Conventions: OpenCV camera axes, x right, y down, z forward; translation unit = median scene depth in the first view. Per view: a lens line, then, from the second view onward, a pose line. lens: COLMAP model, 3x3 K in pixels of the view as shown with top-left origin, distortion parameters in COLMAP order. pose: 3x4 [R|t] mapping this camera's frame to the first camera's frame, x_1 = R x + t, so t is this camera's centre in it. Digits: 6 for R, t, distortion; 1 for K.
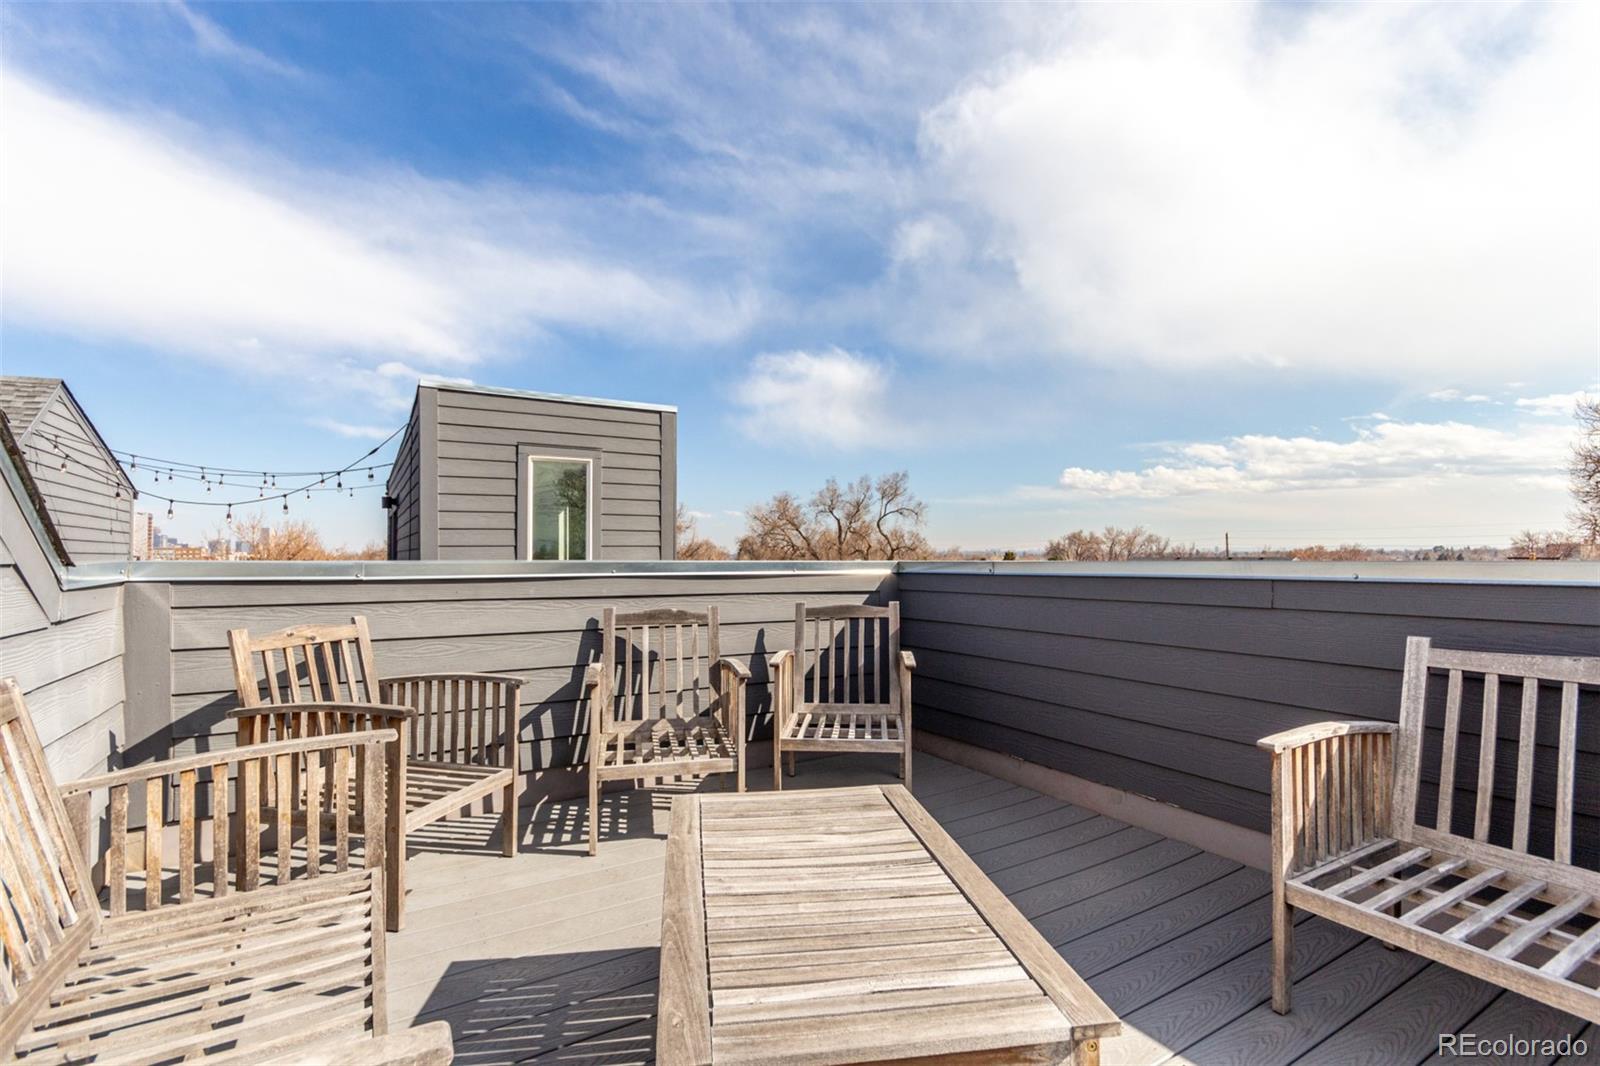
lens RADIAL K [[752.9, 0, 803.9], [0, 752.9, 560.2], [0, 0, 1]] dist [0.012730, 0.000410]
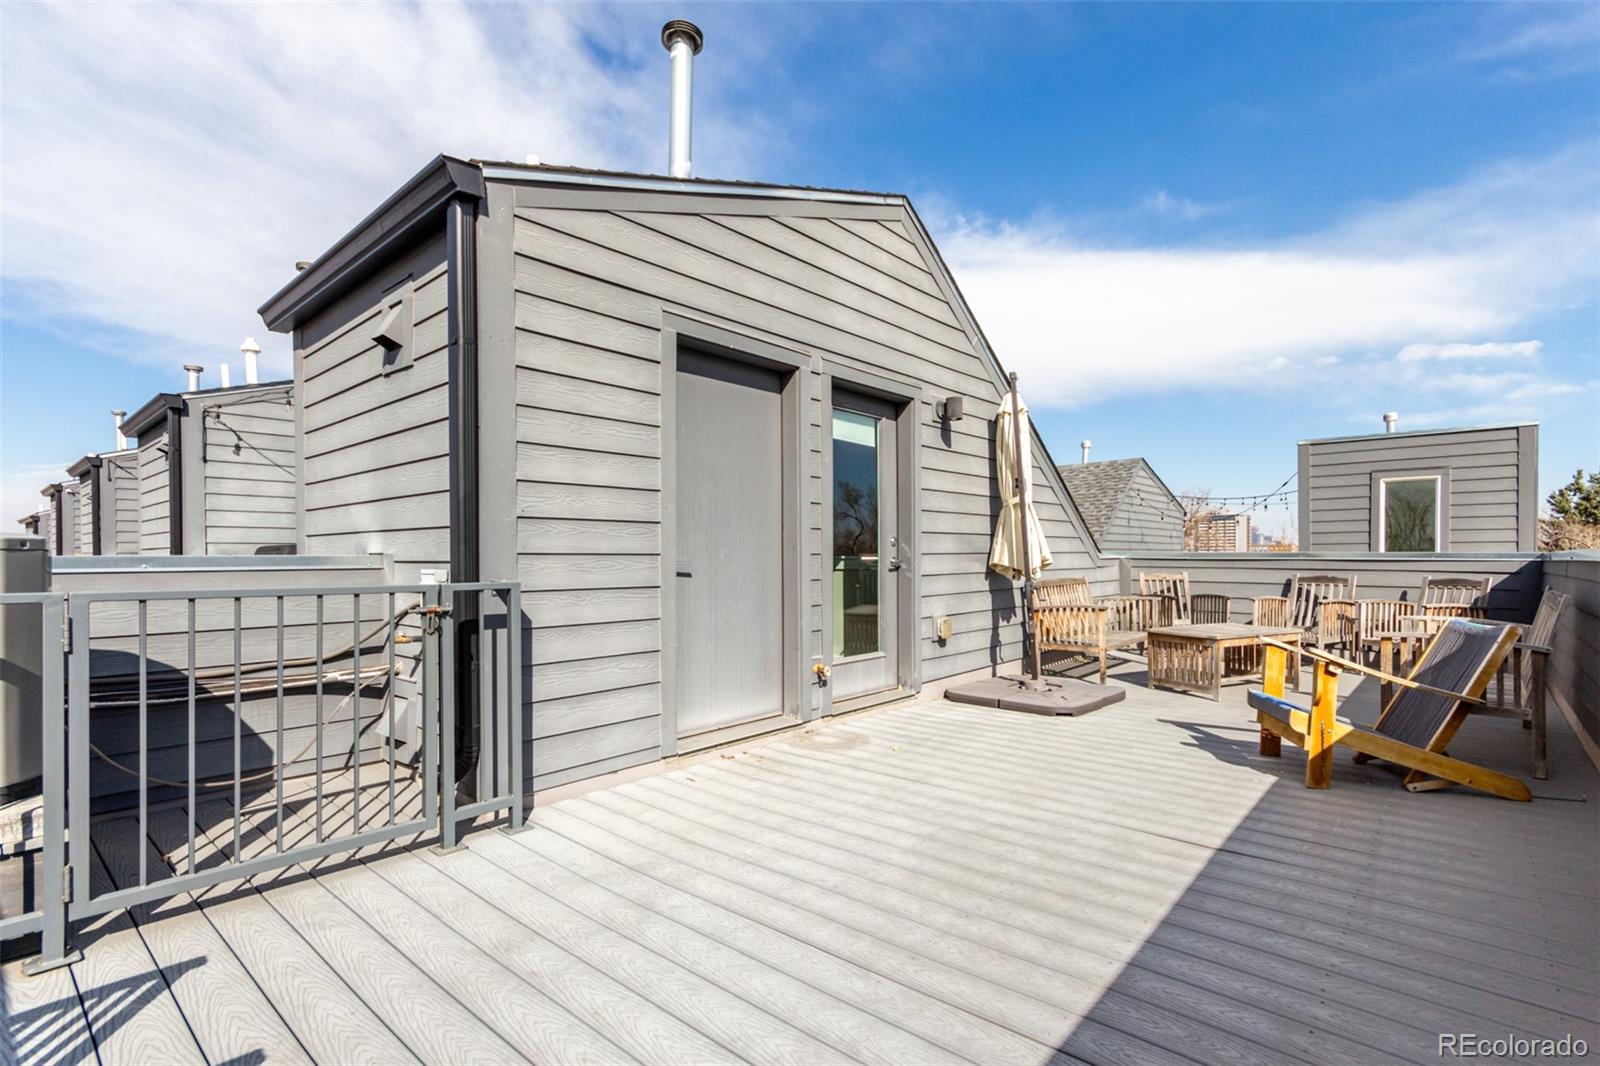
lens RADIAL K [[752.9, 0, 803.9], [0, 752.9, 560.2], [0, 0, 1]] dist [0.012730, 0.000410]
pose [[0.327325, 0.008521, -0.944873, 0.646674], [-0.004475, 0.999962, 0.007468, 0.007249], [0.944901, 0.001784, 0.327351, -0.502325]]
